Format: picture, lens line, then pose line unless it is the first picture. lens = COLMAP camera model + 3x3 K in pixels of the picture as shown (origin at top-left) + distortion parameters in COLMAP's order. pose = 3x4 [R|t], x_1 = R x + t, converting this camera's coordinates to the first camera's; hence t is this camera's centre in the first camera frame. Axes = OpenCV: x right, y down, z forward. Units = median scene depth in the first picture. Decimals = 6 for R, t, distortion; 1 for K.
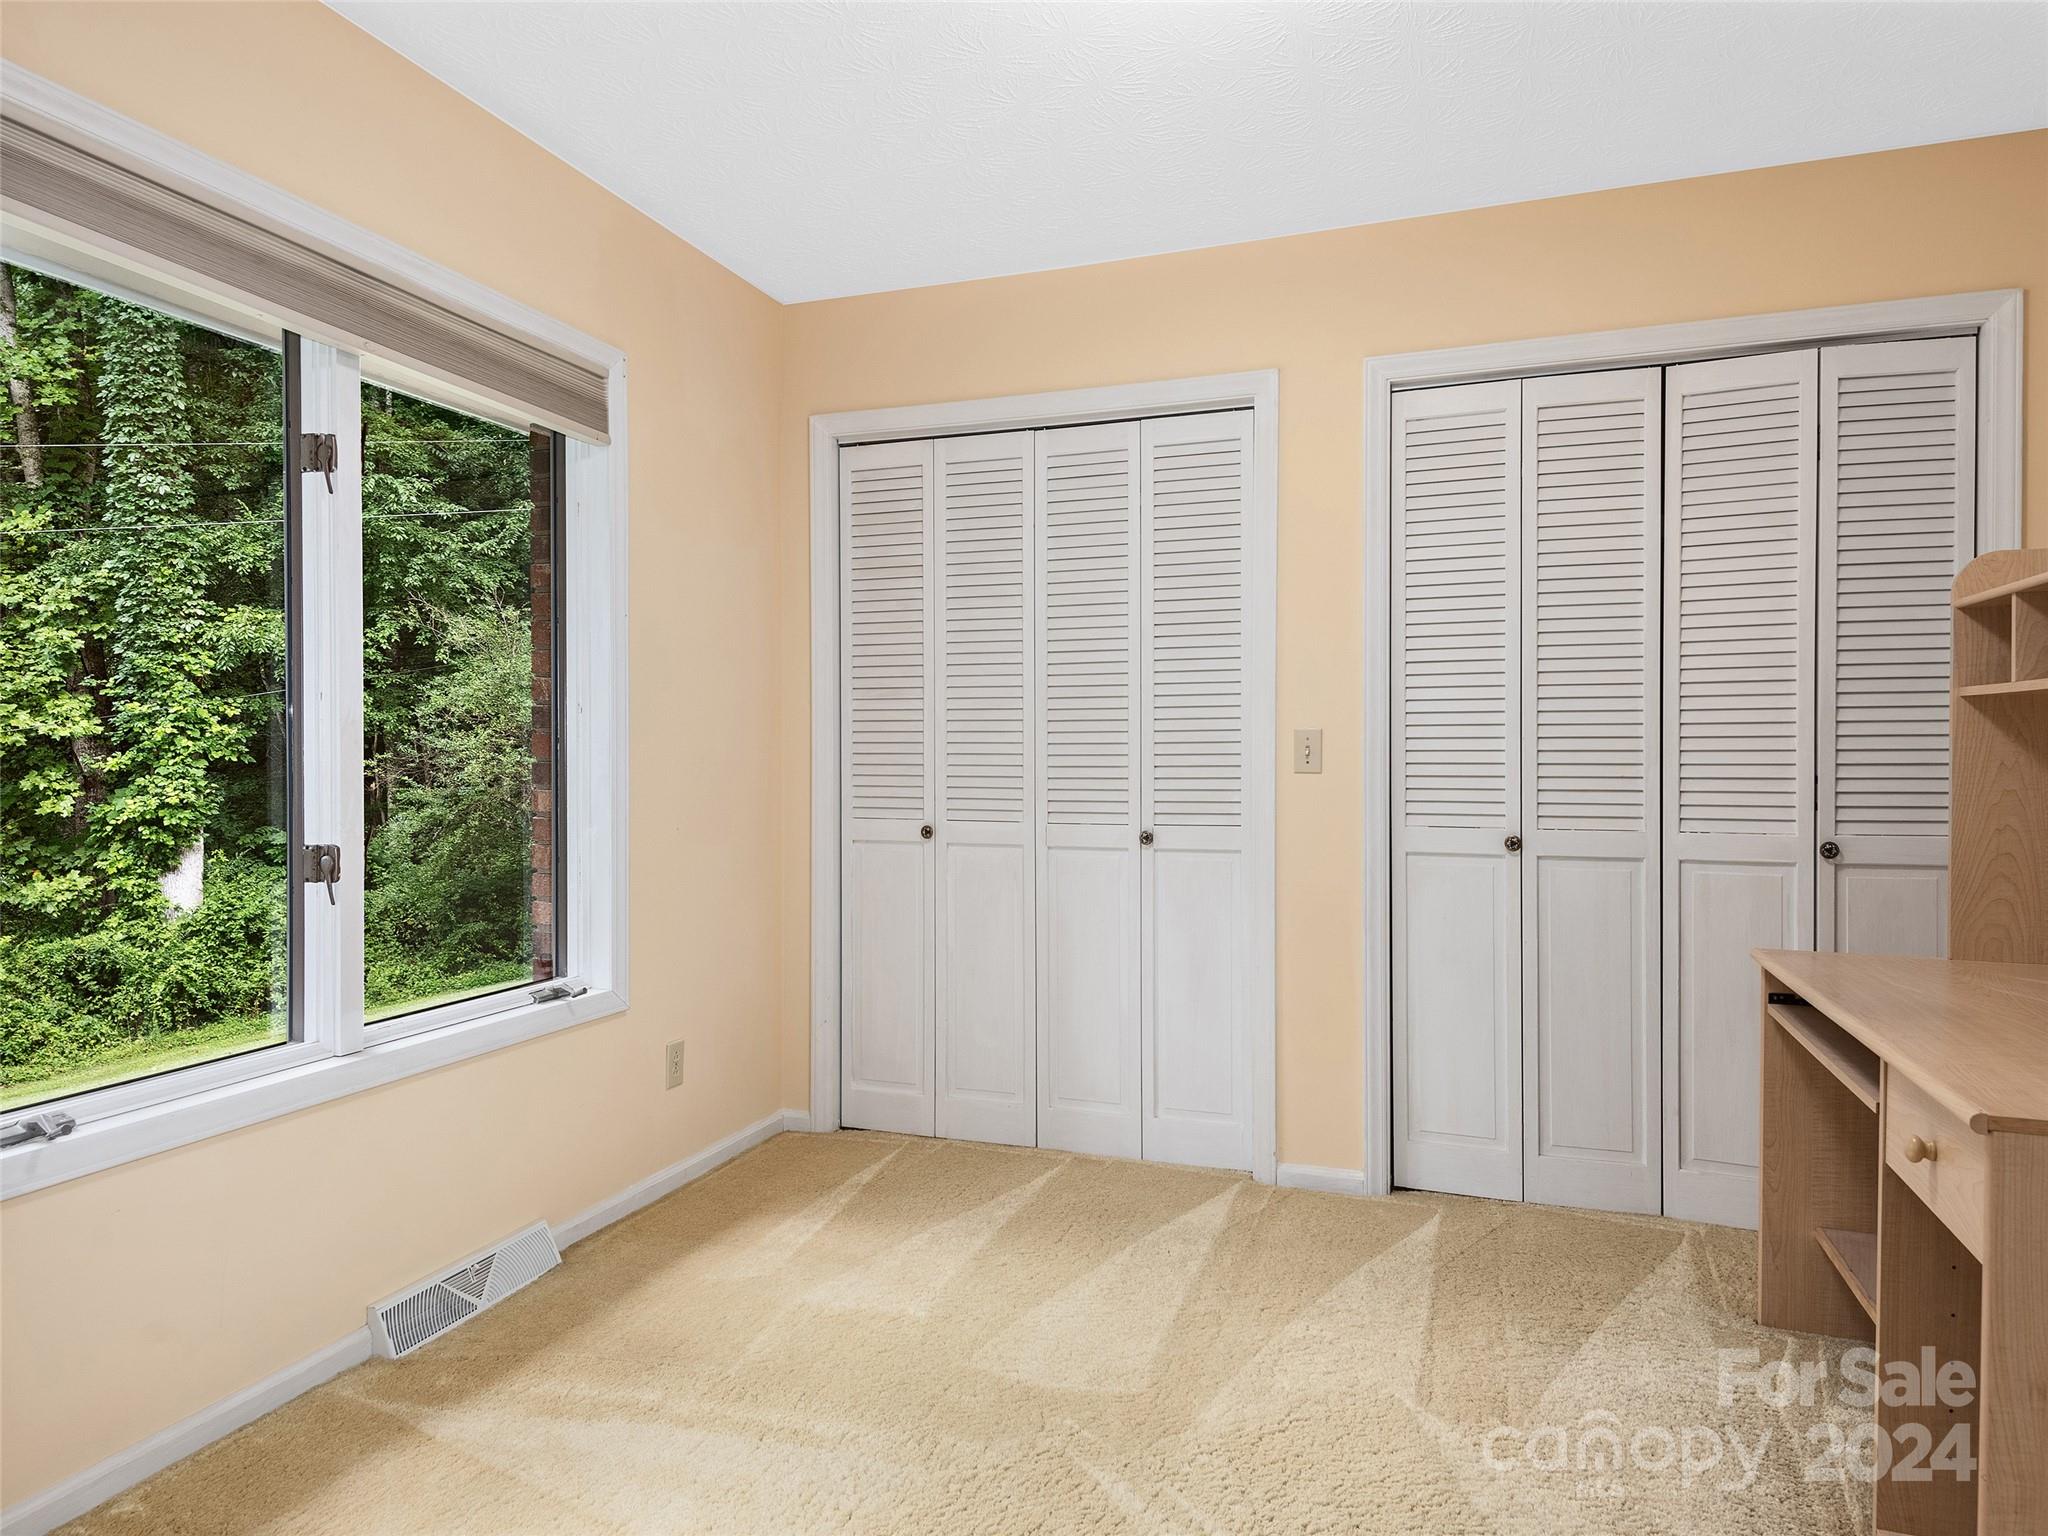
lens RADIAL K [[1259.6, 0, 1024.8], [0, 1259.6, 764.8], [0, 0, 1]] dist [0.026848, -0.008285]
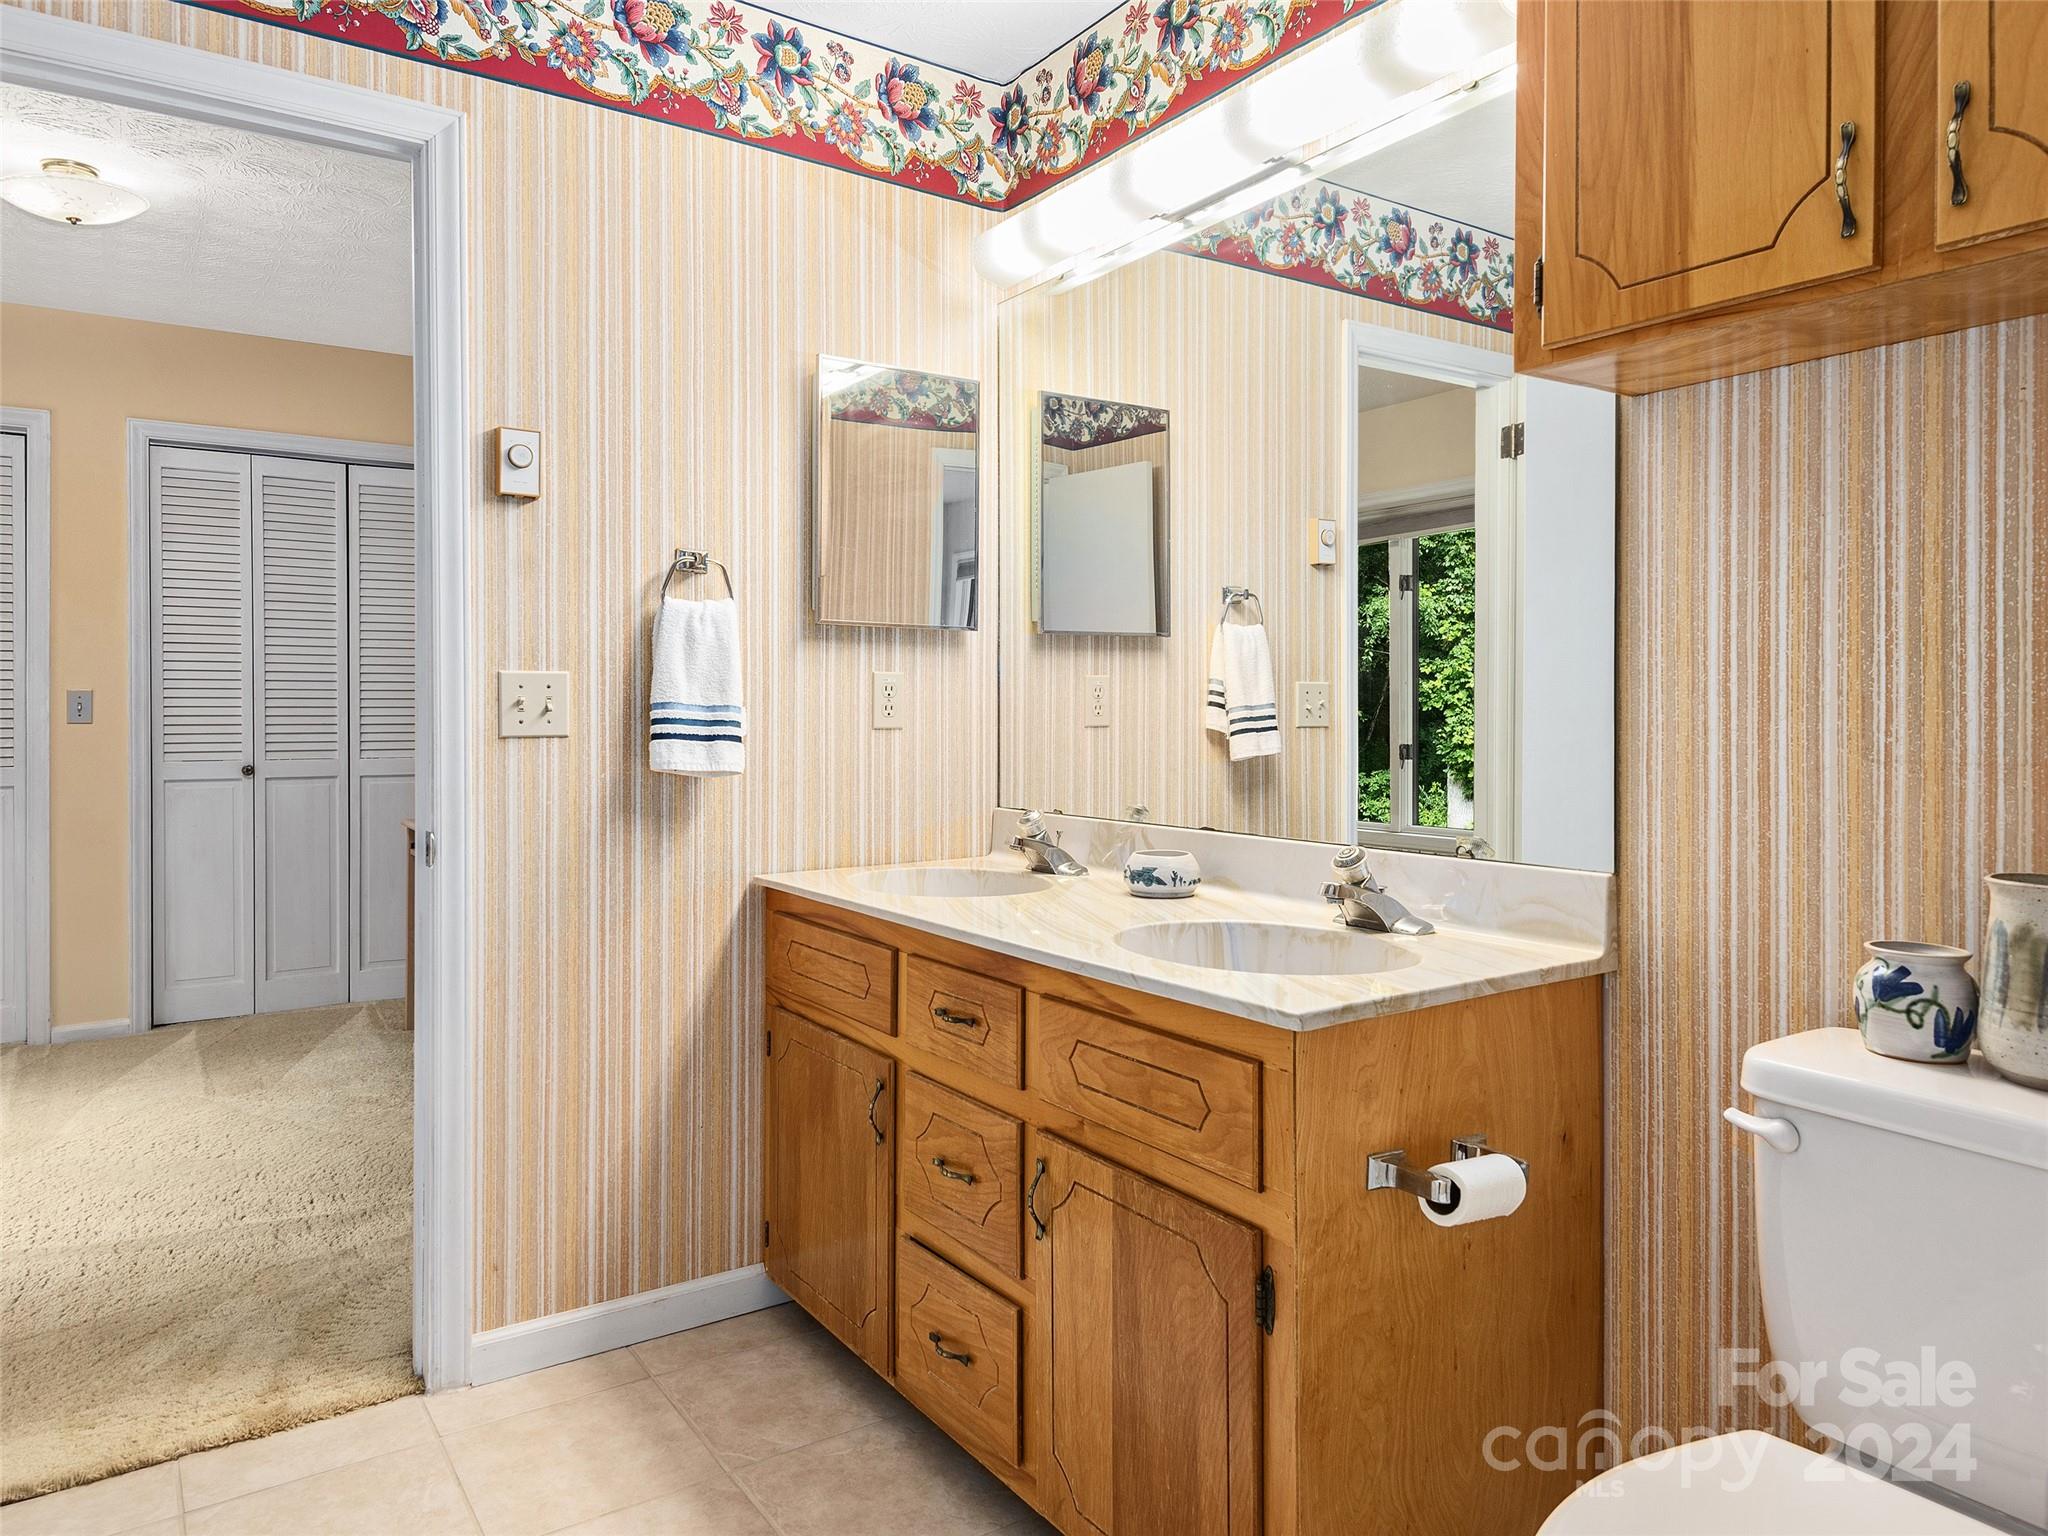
lens RADIAL K [[1259.6, 0, 971.2], [0, 1259.6, 715.2], [0, 0, 1]] dist [0.026848, -0.008285]
pose [[0.596663, -0.000653, 0.802492, -0.290734], [0.008484, 0.999949, -0.005494, 0.013508], [-0.802447, 0.010087, 0.596638, -0.543289]]
